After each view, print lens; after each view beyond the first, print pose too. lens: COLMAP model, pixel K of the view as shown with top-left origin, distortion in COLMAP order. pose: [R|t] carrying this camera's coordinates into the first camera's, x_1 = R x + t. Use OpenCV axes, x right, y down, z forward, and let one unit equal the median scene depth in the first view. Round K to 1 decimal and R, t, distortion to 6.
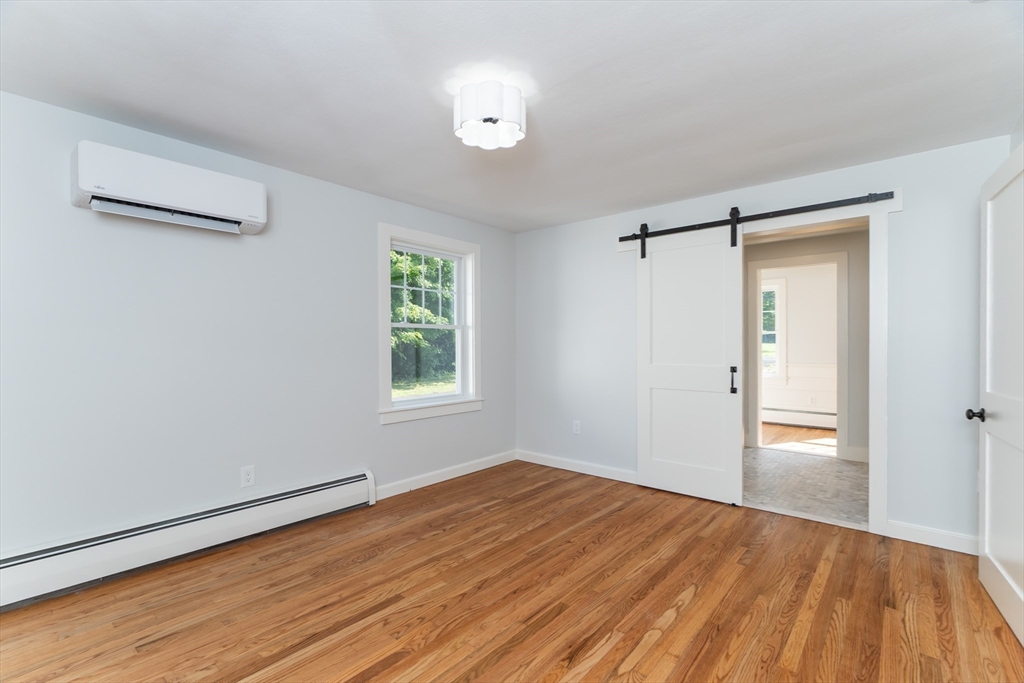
lens RADIAL K [[470.5, 0, 511.5], [0, 470.5, 342.3], [0, 0, 1]] dist [-0.004325, 0.001409]
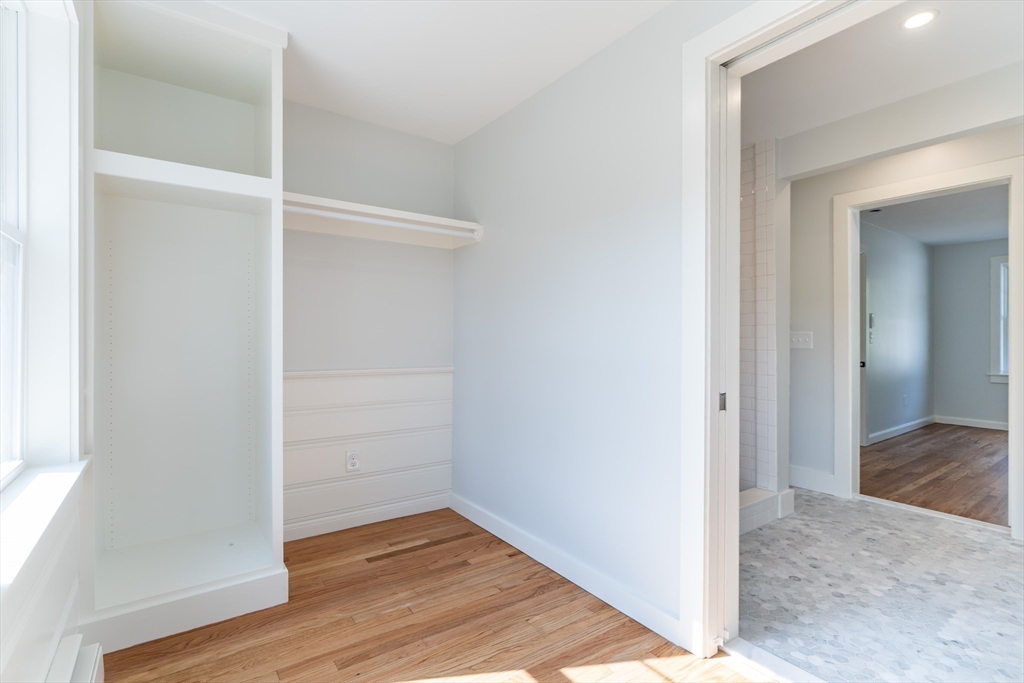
lens RADIAL K [[470.5, 0, 511.5], [0, 470.5, 343.0], [0, 0, 1]] dist [-0.004325, 0.001409]
pose [[-0.965441, -0.000416, 0.260621, 1.022388], [-0.000375, 1.000000, 0.000209, 0.034581], [-0.260621, 0.000104, -0.965441, 1.850330]]
